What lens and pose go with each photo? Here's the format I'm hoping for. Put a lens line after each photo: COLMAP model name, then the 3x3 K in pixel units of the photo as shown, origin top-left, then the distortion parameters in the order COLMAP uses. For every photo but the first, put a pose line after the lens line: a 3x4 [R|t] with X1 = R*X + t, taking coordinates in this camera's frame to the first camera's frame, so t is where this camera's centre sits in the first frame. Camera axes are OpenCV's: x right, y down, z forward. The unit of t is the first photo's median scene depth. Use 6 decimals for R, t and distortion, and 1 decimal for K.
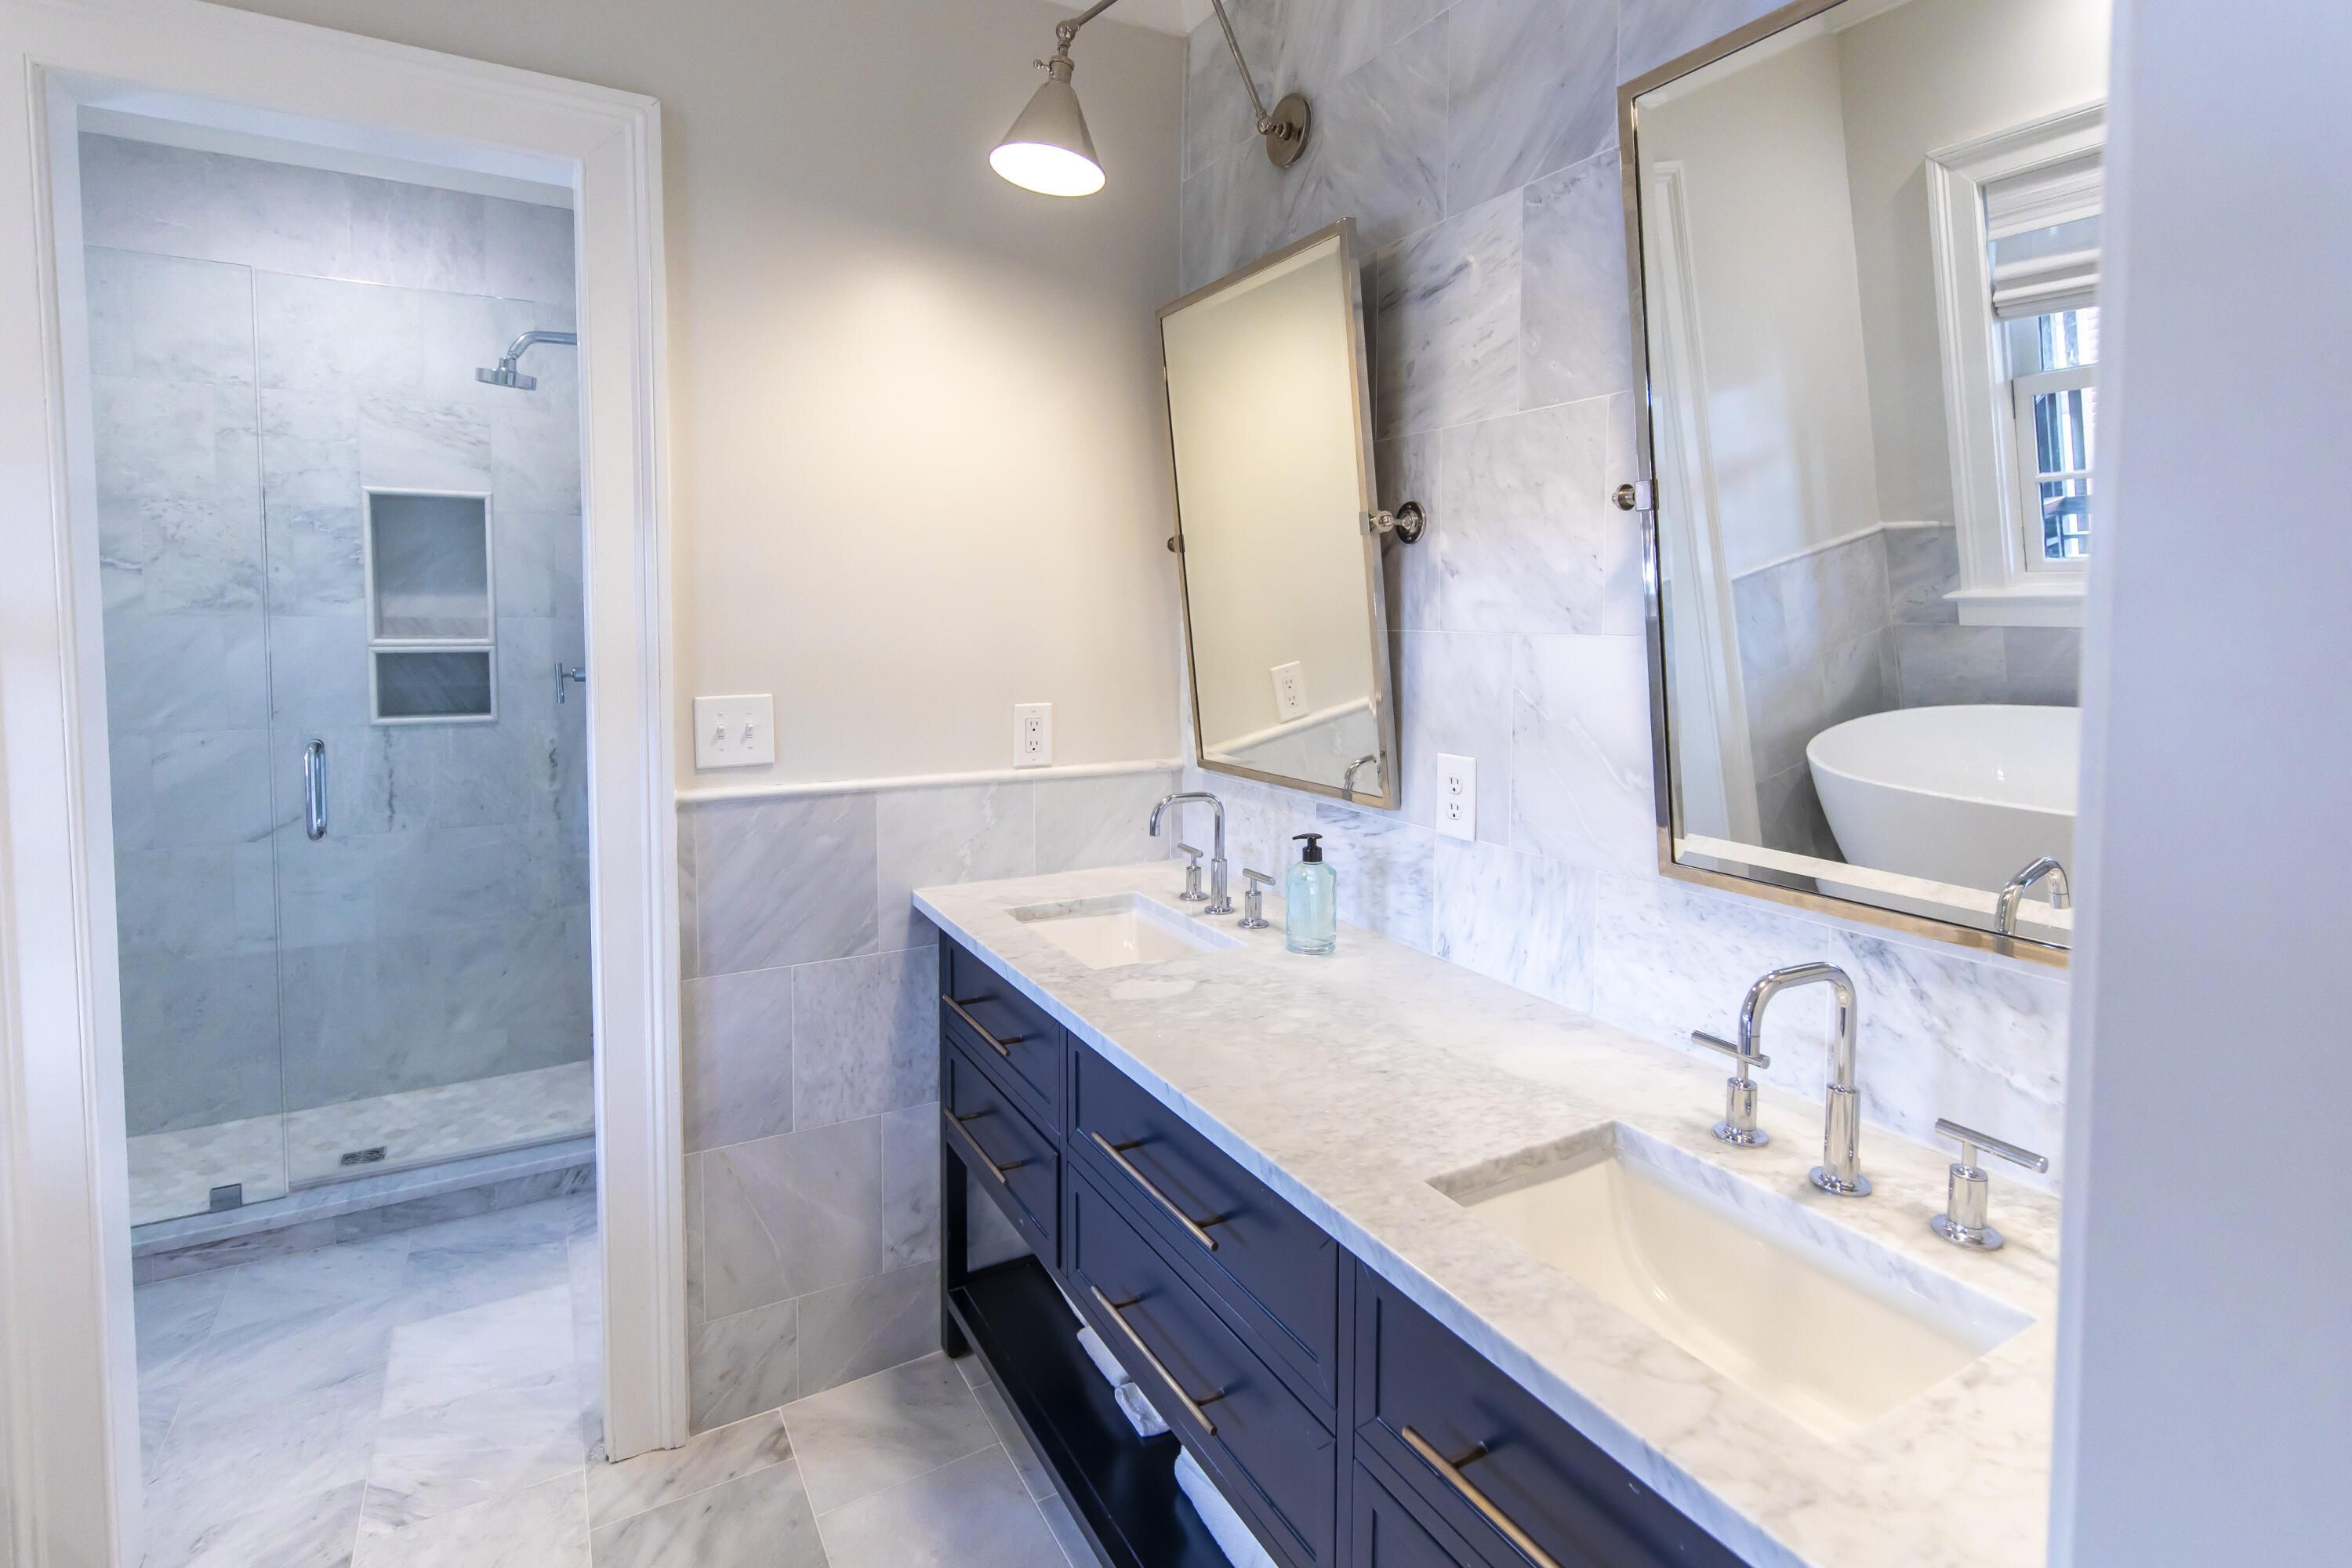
lens RADIAL K [[1157.3, 0, 1223.2], [0, 1157.3, 673.4], [0, 0, 1]] dist [-0.000471, -0.000839]
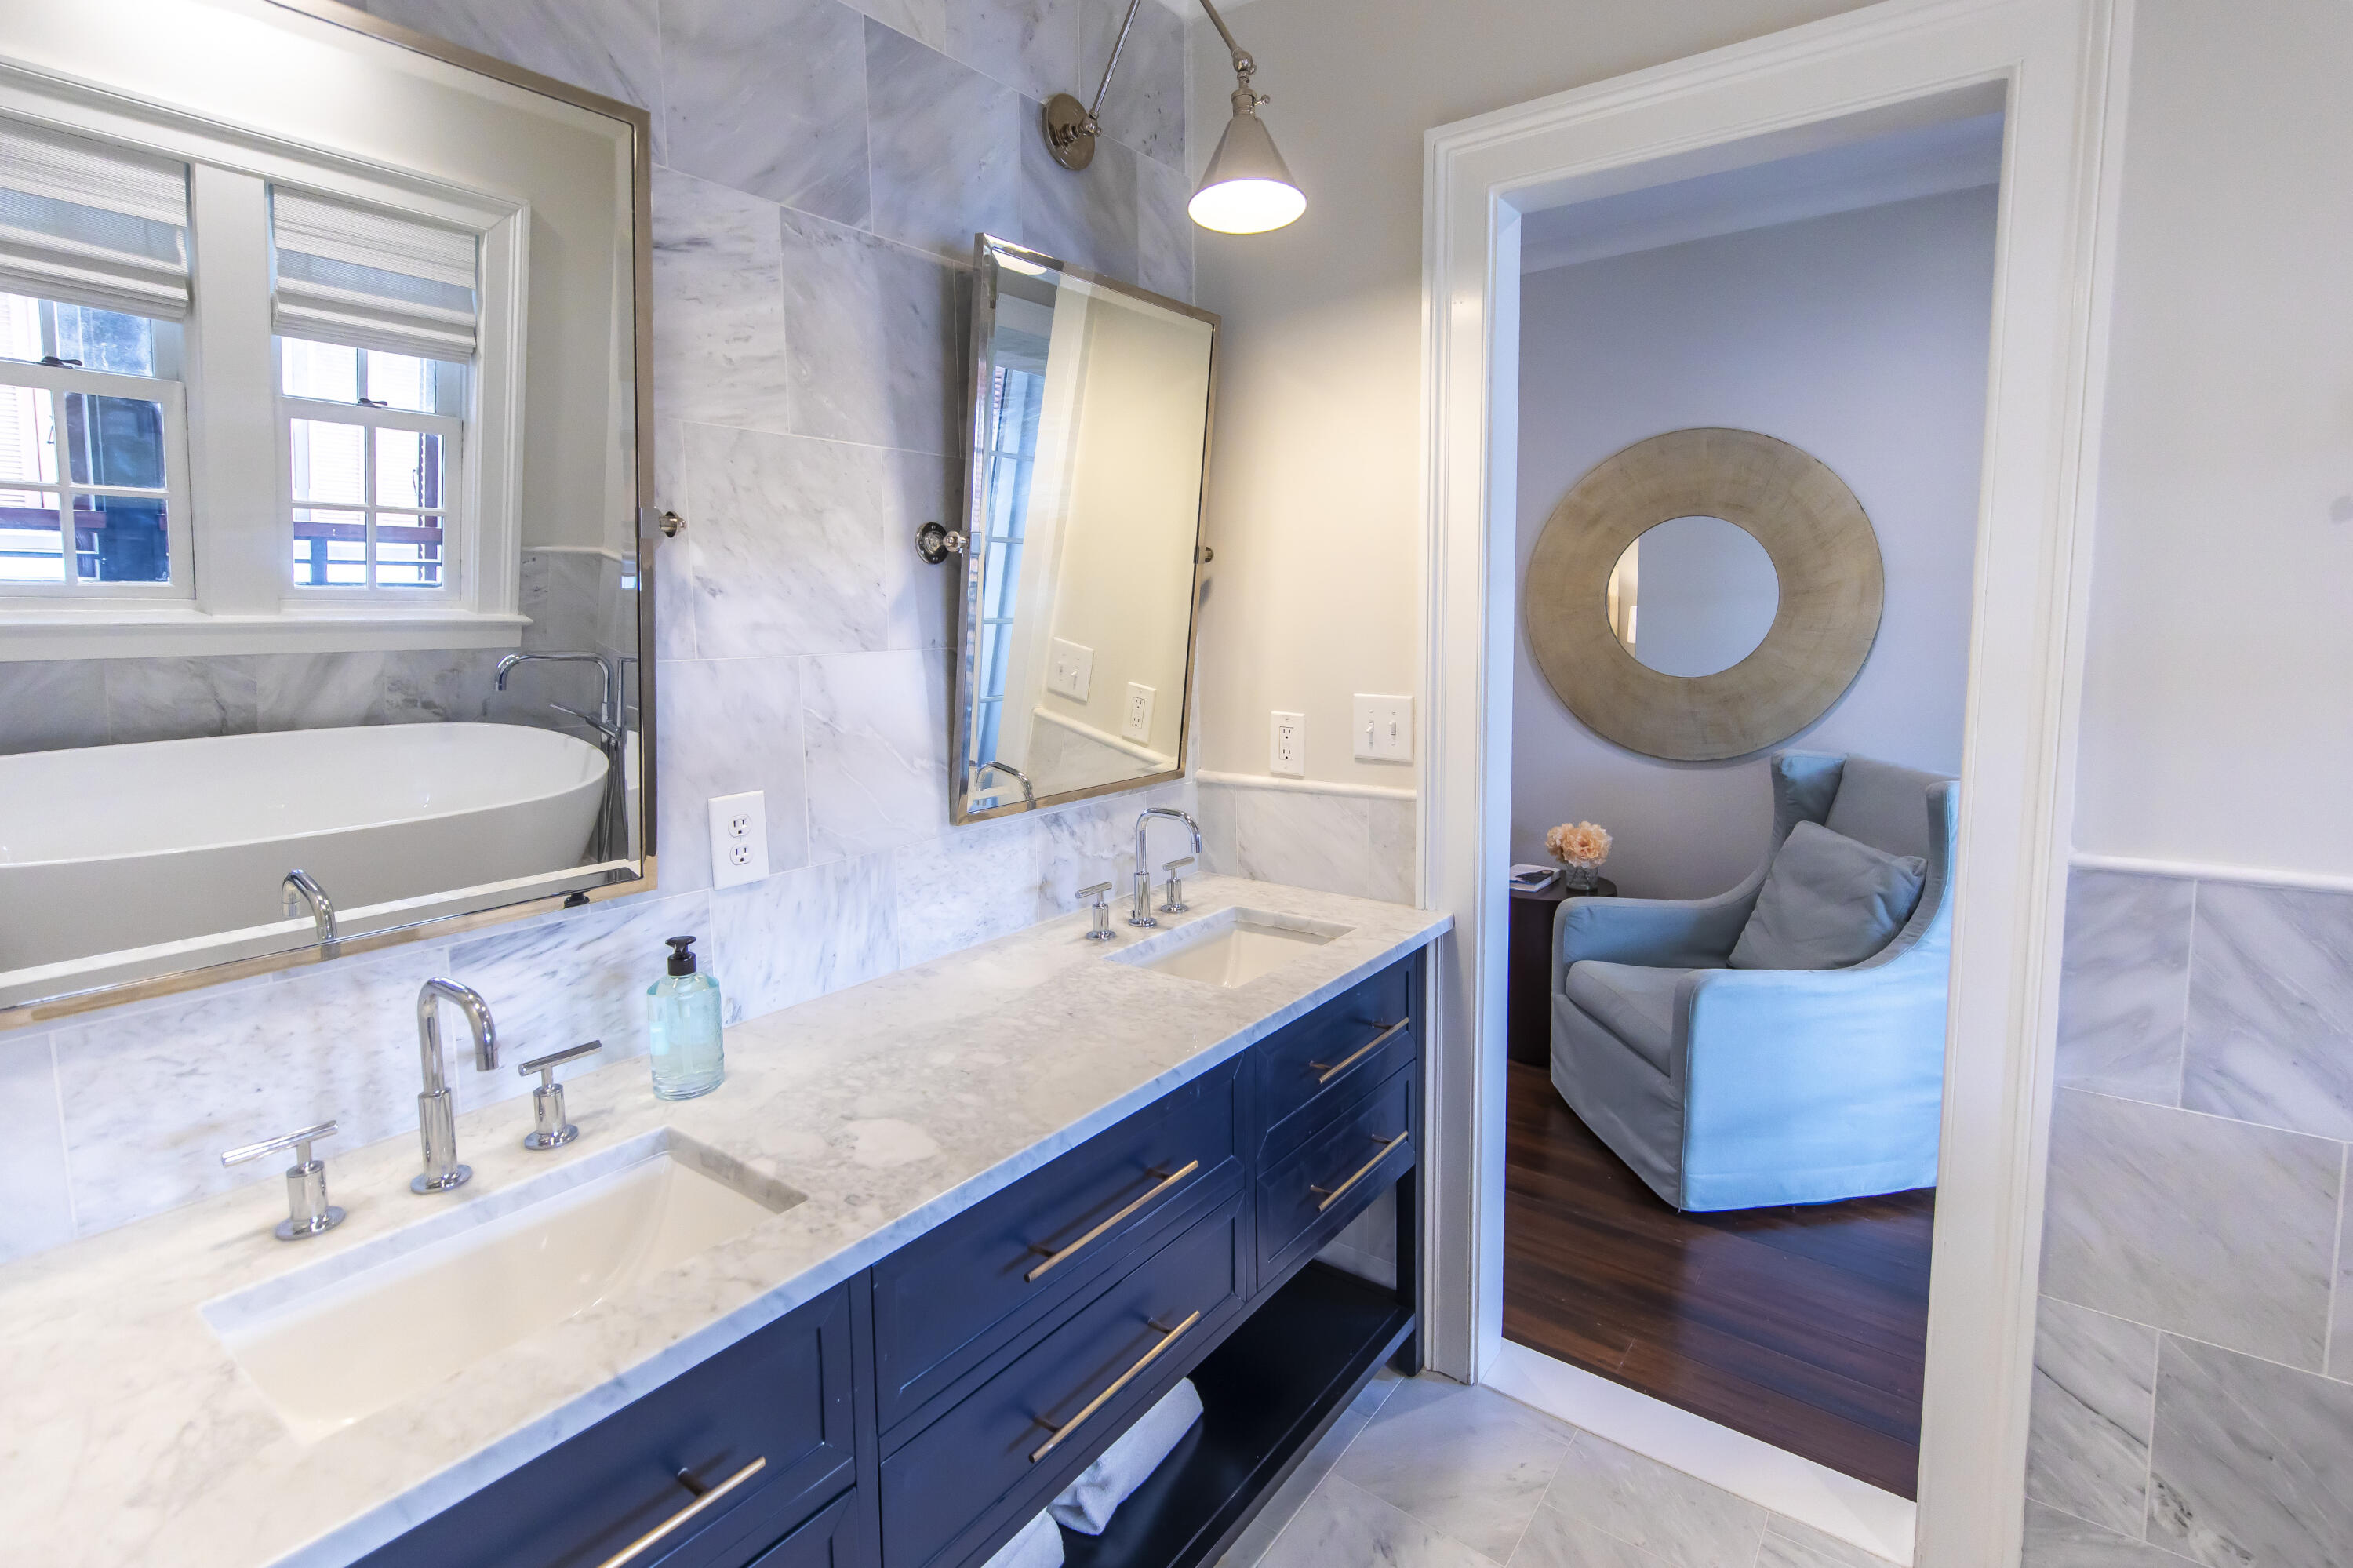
lens RADIAL K [[1130.4, 0, 1171.7], [0, 1130.4, 722.0], [0, 0, 1]] dist [0.010799, -0.000206]
pose [[-0.382411, -0.086418, 0.919942, -0.994944], [0.062787, 0.990885, 0.119183, -0.093669], [-0.921856, 0.103337, -0.373500, 1.361343]]
